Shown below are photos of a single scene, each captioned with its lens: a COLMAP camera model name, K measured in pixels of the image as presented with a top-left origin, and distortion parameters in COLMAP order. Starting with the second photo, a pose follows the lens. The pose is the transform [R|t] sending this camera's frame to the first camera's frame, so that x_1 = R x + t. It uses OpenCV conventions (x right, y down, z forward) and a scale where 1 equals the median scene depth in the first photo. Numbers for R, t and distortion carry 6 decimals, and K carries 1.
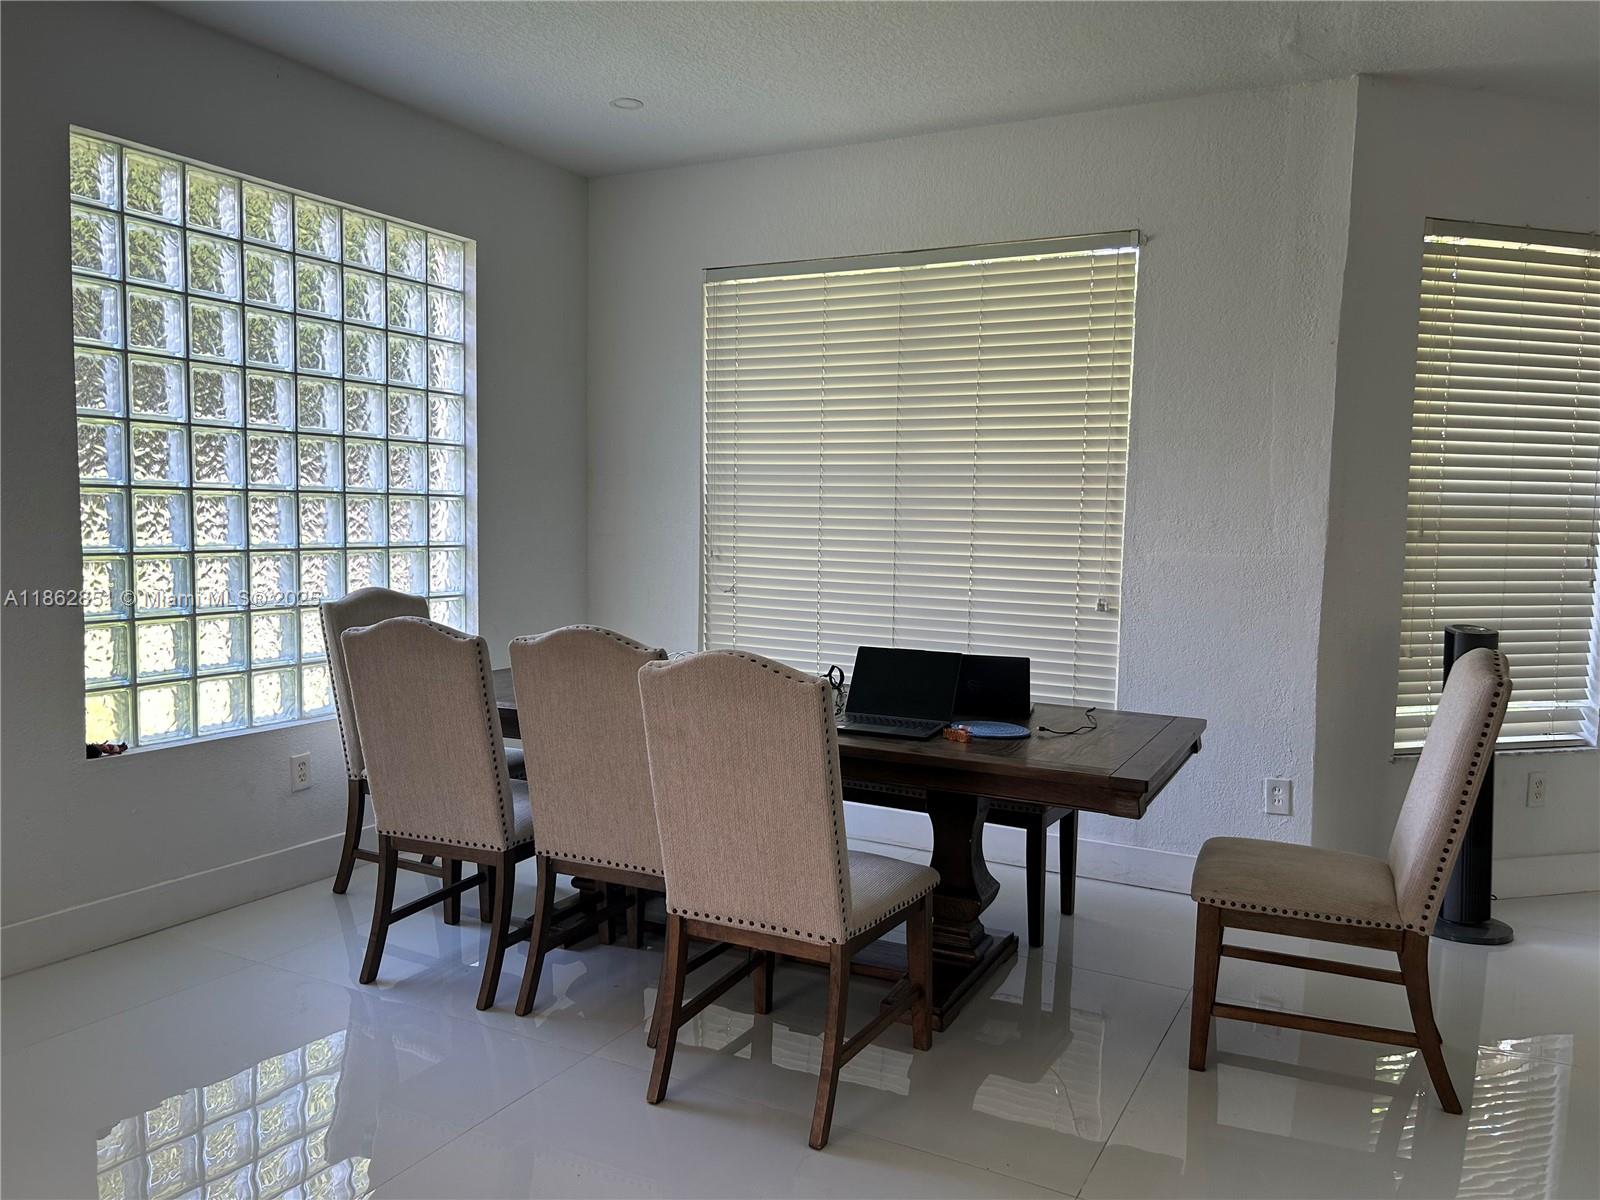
lens RADIAL K [[1208.3, 0, 800.0], [0, 1208.3, 600.0], [0, 0, 1]] dist [0.035112, -0.002244]
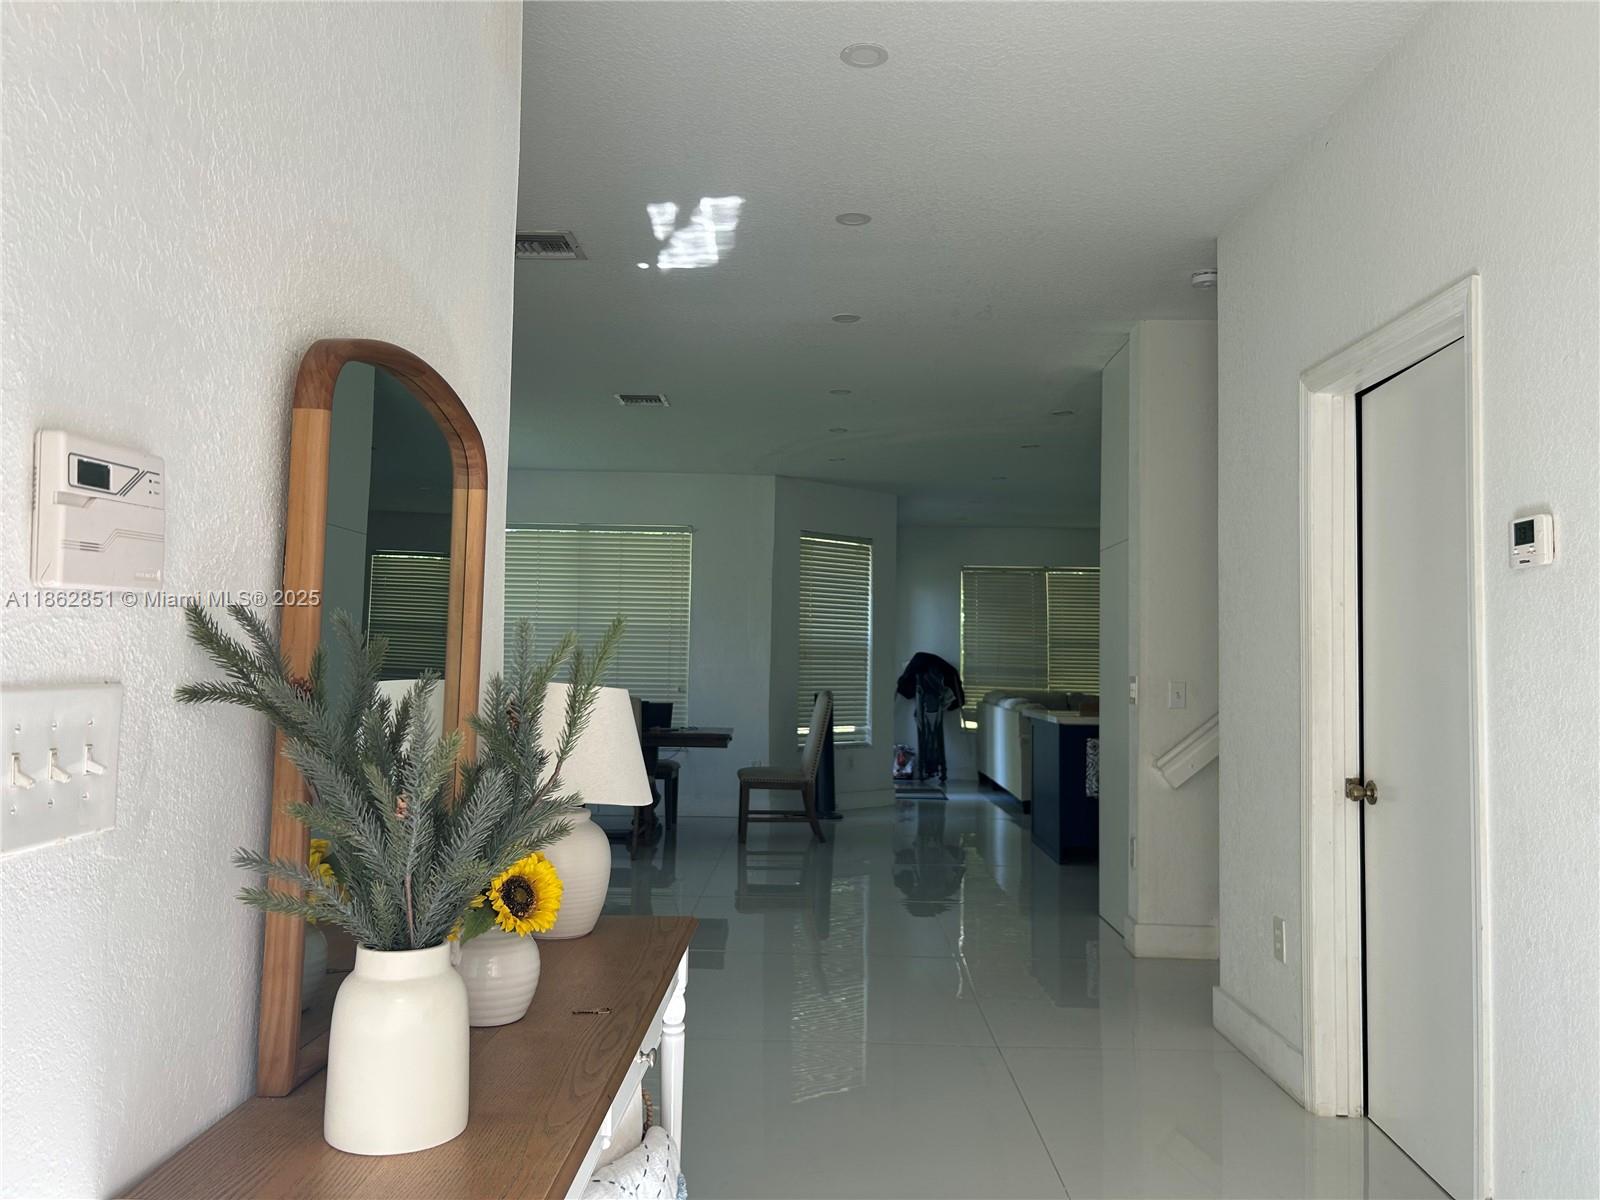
lens RADIAL K [[1208.3, 0, 800.0], [0, 1208.3, 600.0], [0, 0, 1]] dist [0.035112, -0.002244]
pose [[0.896111, 0.010738, 0.443699, -0.595329], [0.040900, 0.993456, -0.106646, 0.096916], [-0.441941, 0.113713, 0.889808, -1.204275]]
